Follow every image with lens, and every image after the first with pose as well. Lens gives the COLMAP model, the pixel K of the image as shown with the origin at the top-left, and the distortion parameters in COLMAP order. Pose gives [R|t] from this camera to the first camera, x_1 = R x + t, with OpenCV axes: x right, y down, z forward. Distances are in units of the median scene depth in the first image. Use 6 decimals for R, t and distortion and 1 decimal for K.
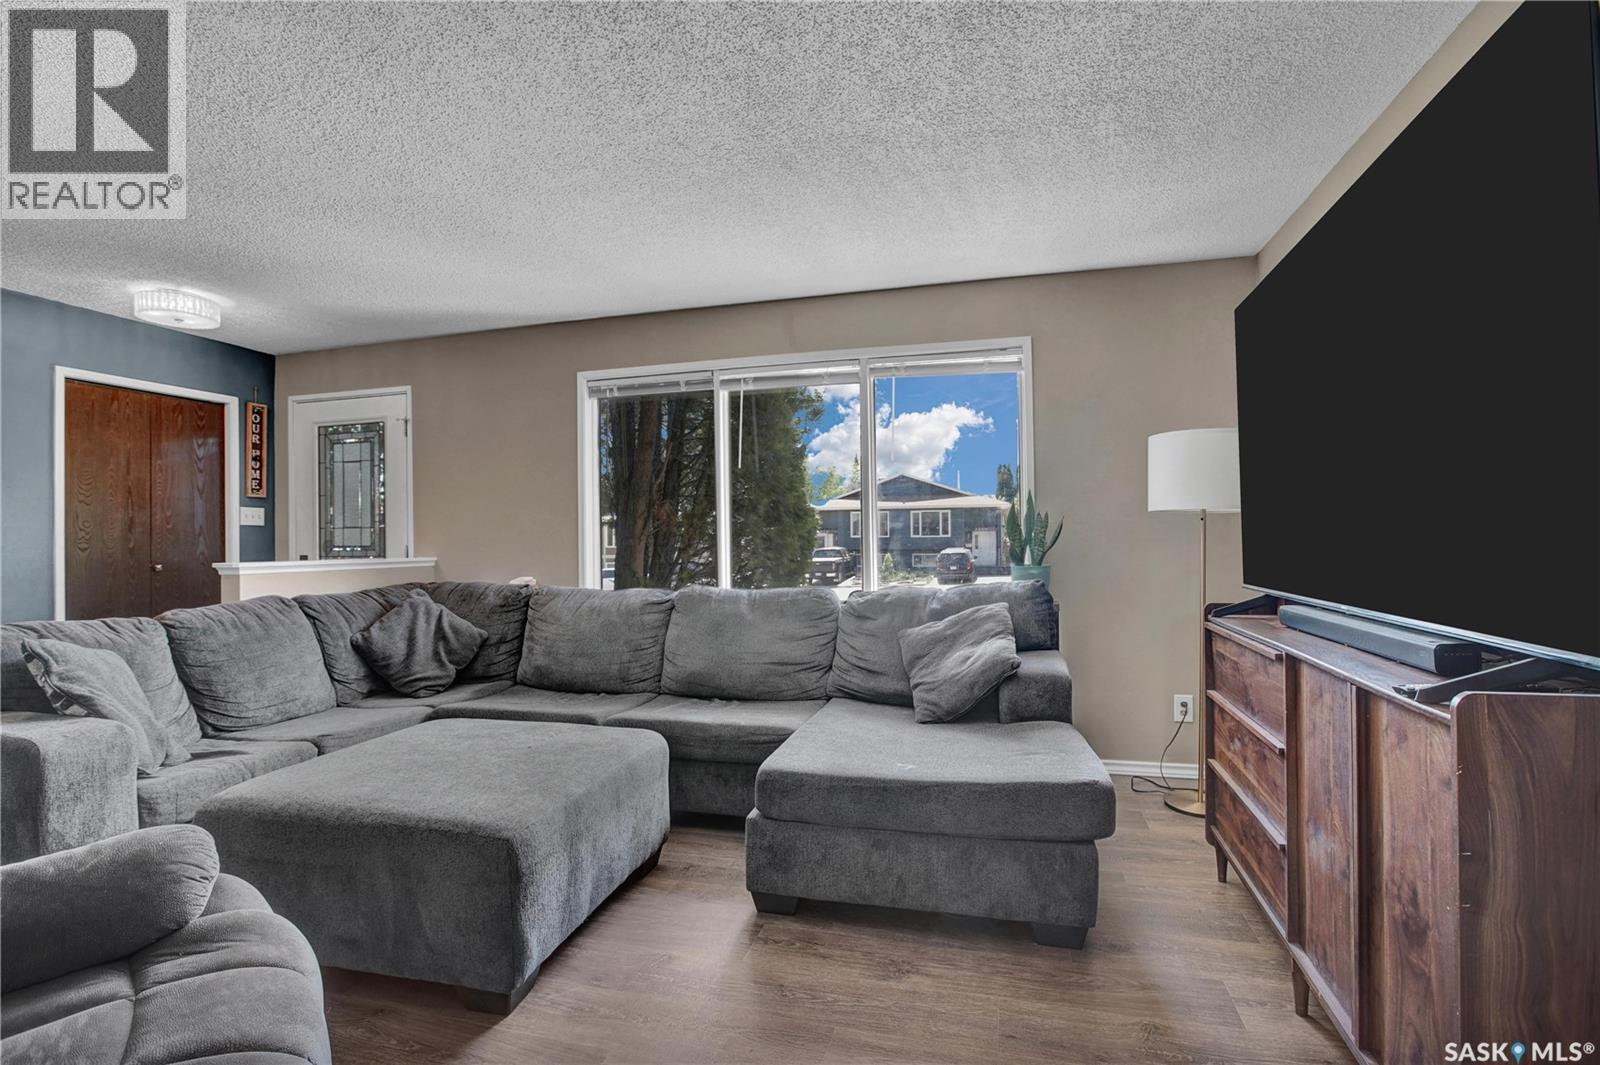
lens RADIAL K [[760.5, 0, 804.8], [0, 760.5, 532.9], [0, 0, 1]] dist [-0.011960, 0.004203]
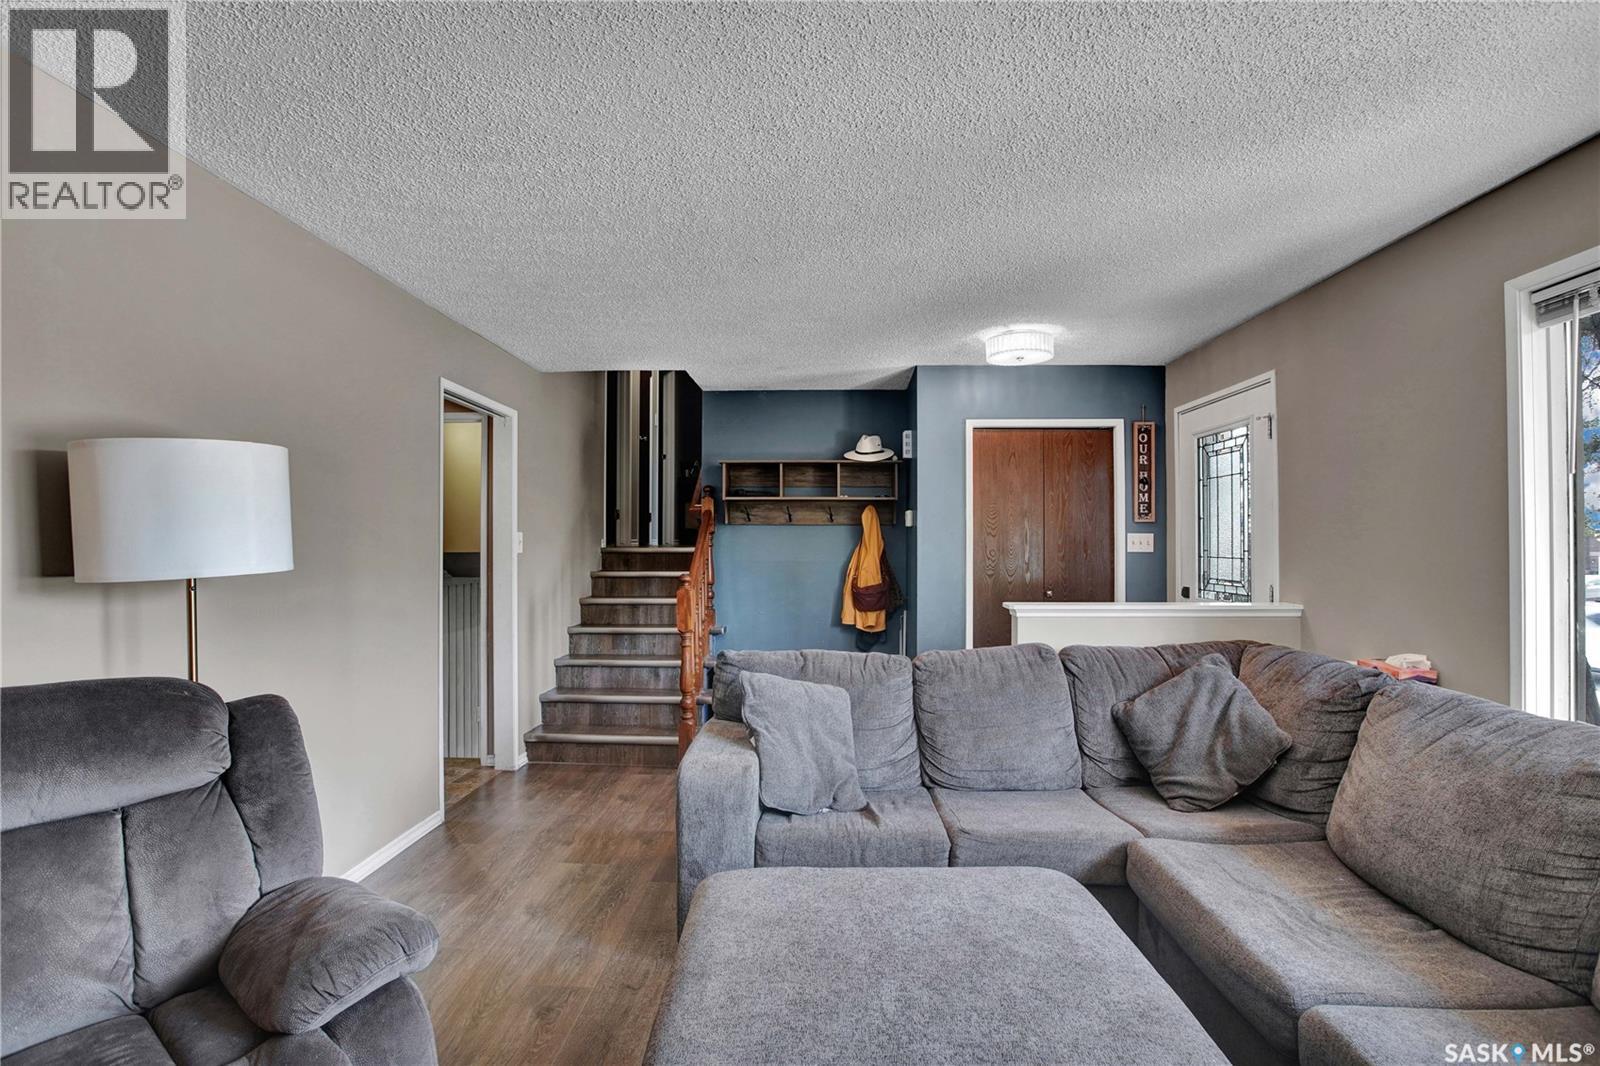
lens RADIAL K [[760.5, 0, 799.2], [0, 760.5, 543.6], [0, 0, 1]] dist [-0.011960, 0.004203]
pose [[0.253417, 0.012367, -0.967278, 0.094605], [0.006090, 0.999878, 0.014379, -0.047039], [0.967338, -0.009534, 0.253311, 0.447695]]
